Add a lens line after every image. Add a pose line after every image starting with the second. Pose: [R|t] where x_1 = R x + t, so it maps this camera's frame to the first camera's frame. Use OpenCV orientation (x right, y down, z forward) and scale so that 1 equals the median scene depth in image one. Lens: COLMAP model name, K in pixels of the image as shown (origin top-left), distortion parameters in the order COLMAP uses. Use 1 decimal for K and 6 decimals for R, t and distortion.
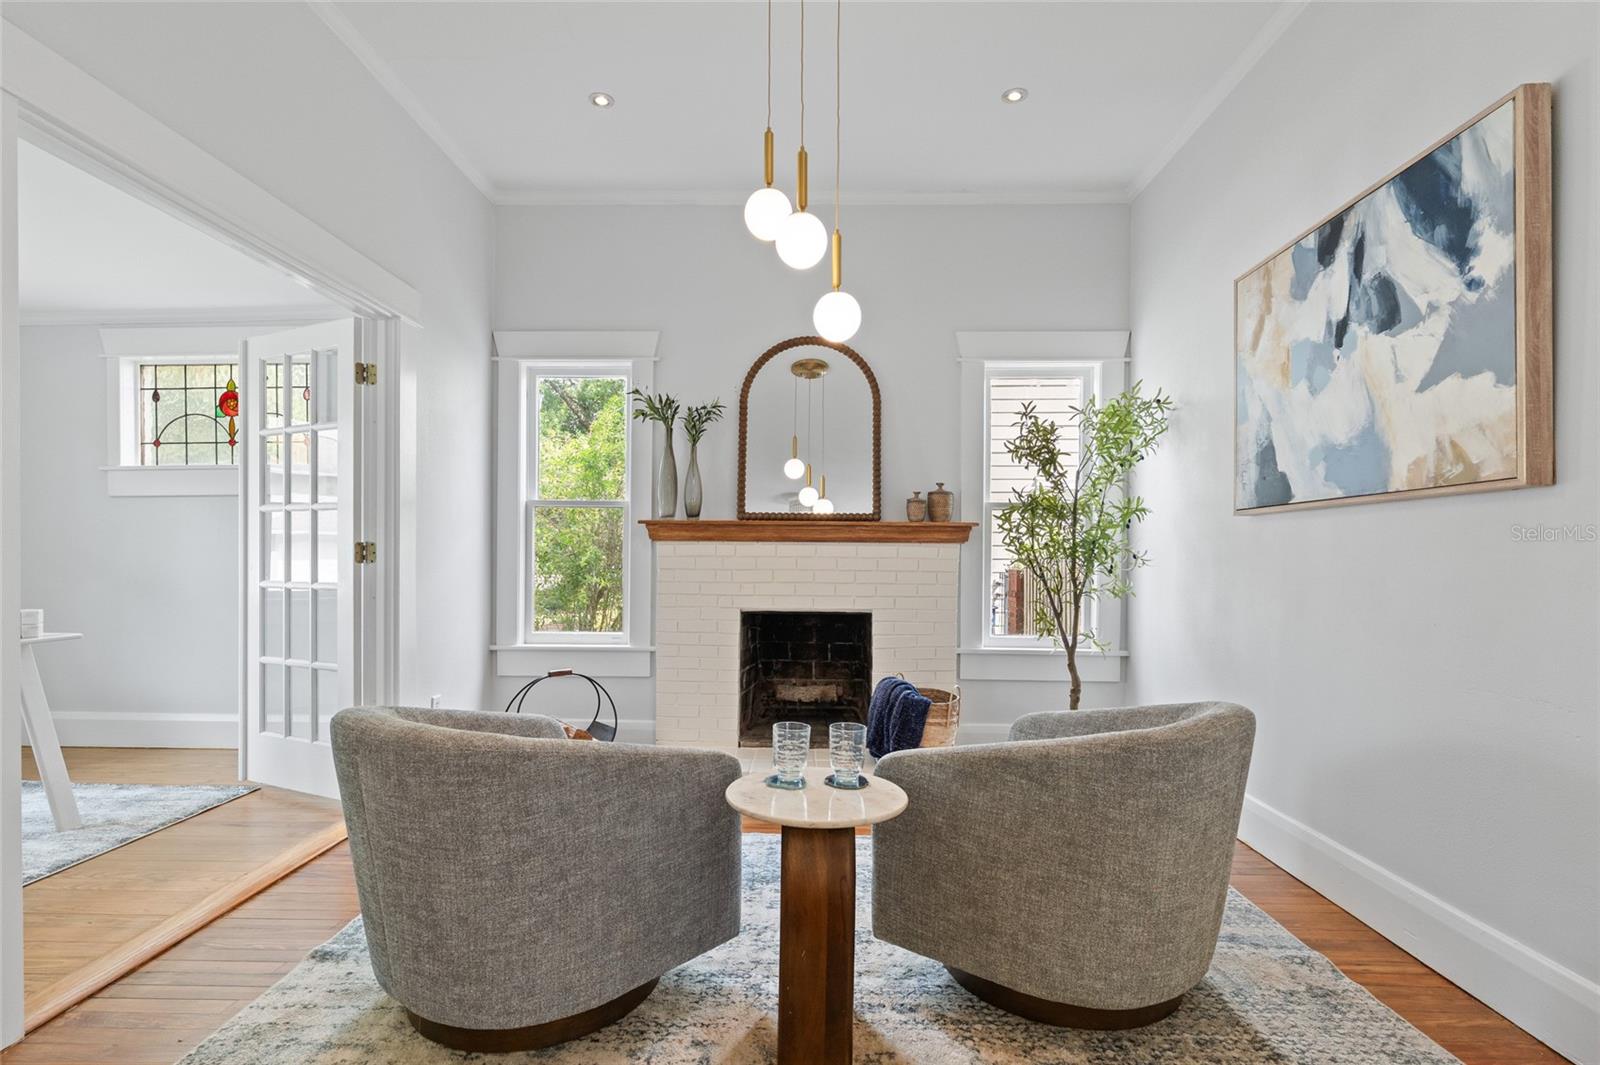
lens RADIAL K [[780.9, 0, 806.4], [0, 780.9, 554.4], [0, 0, 1]] dist [0.003093, 0.000234]
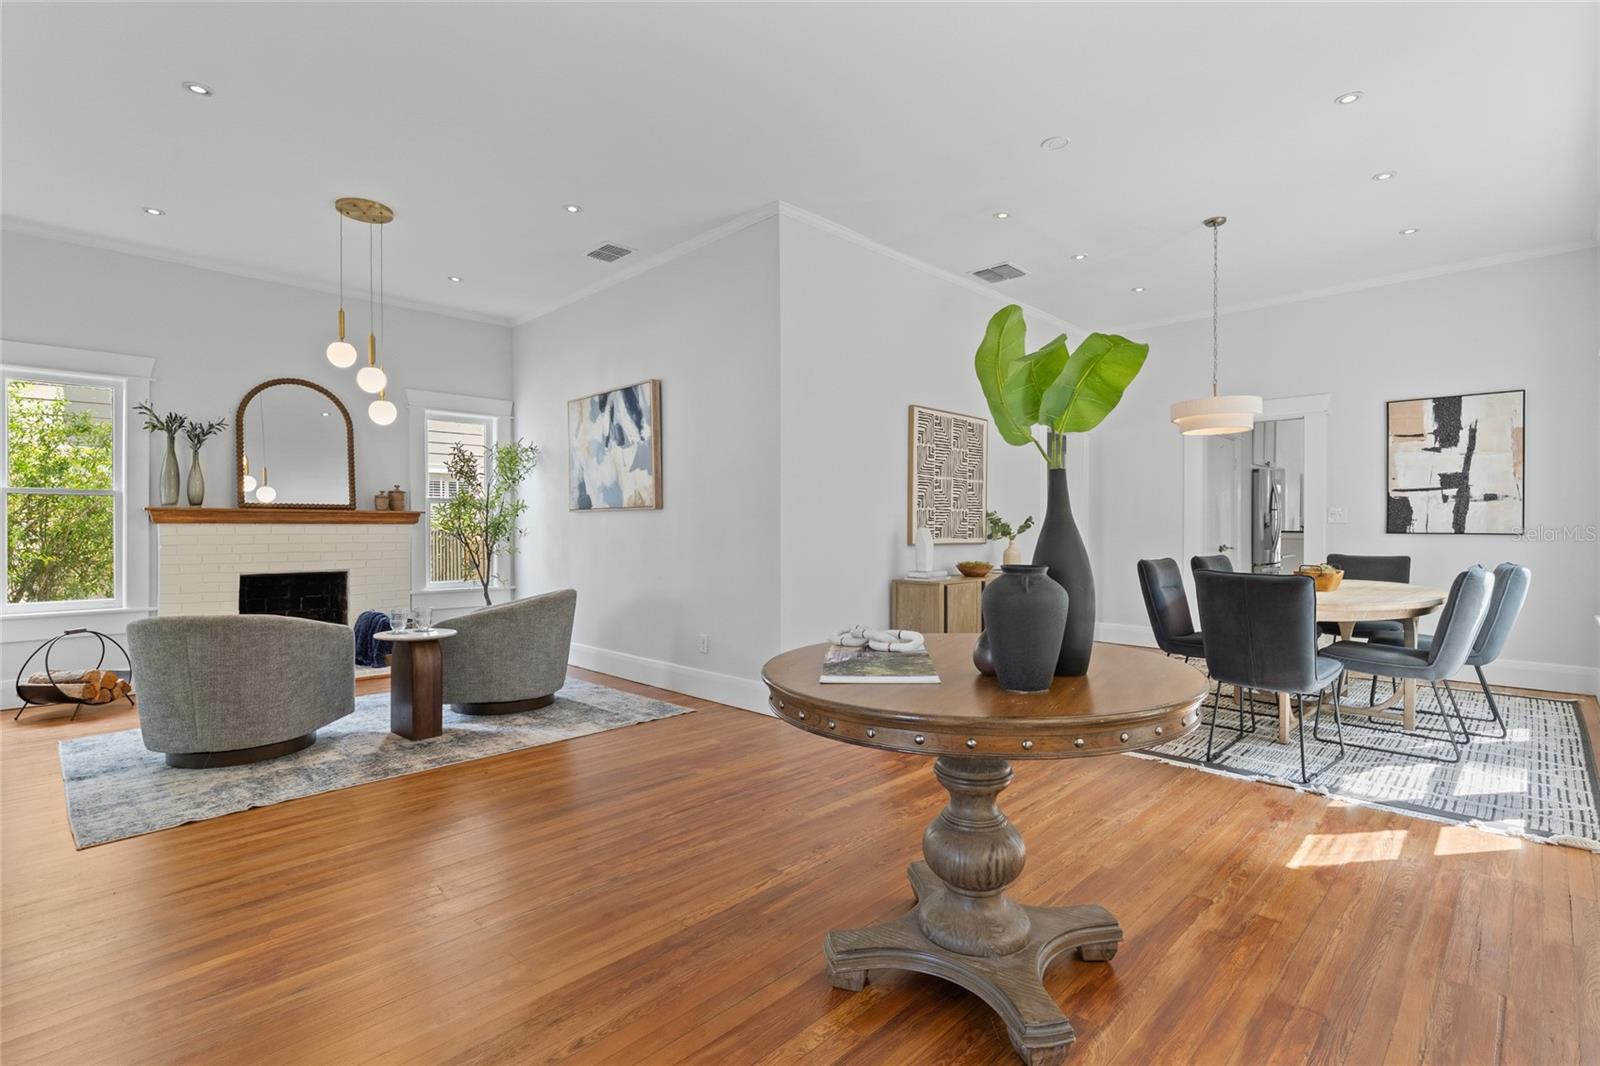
lens RADIAL K [[748.1, 0, 799.1], [0, 748.1, 542.0], [0, 0, 1]] dist [0.000575, -0.000047]
pose [[0.702396, -0.018659, 0.711541, -0.476223], [0.003606, 0.999737, 0.022657, -0.014027], [-0.711777, -0.013348, 0.702279, -0.902709]]
